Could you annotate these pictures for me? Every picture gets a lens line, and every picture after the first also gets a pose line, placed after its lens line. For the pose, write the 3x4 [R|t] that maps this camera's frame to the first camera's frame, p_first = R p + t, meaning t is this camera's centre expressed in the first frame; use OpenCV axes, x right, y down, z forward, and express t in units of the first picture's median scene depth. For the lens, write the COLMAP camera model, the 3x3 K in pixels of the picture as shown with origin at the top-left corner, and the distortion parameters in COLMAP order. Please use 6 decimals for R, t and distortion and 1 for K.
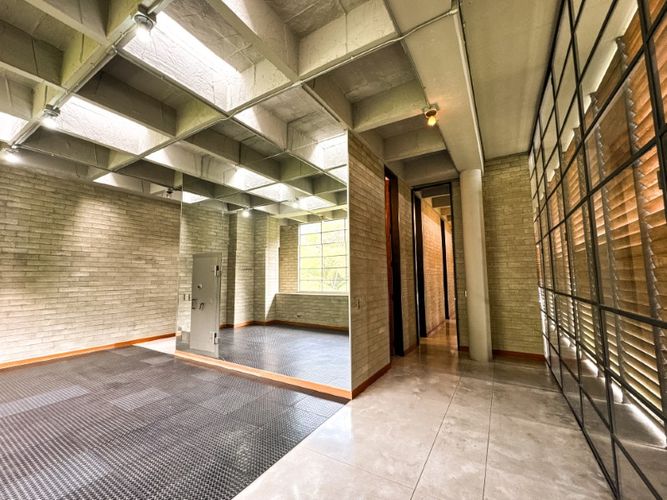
lens RADIAL K [[277.4, 0, 333.5], [0, 277.4, 250.0], [0, 0, 1]] dist [0.000987, 0.000134]
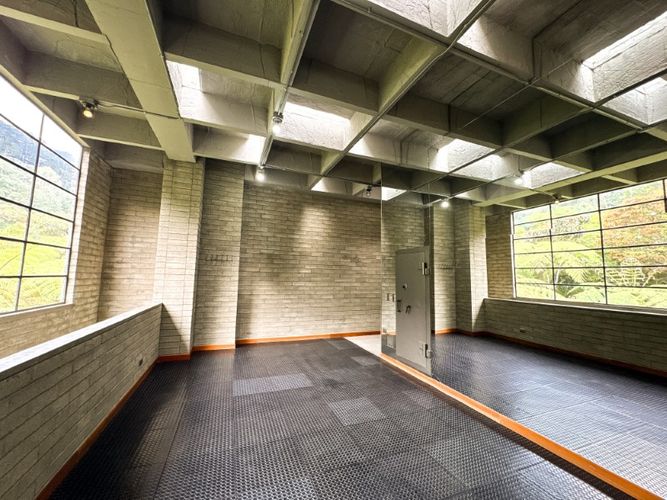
lens RADIAL K [[265.6, 0, 333.5], [0, 265.6, 250.0], [0, 0, 1]] dist [-0.002008, 0.000157]
pose [[0.797622, -0.034388, -0.602177, -0.134231], [0.030926, 0.999392, -0.016109, 0.020115], [0.602365, -0.005774, 0.798200, 0.172074]]
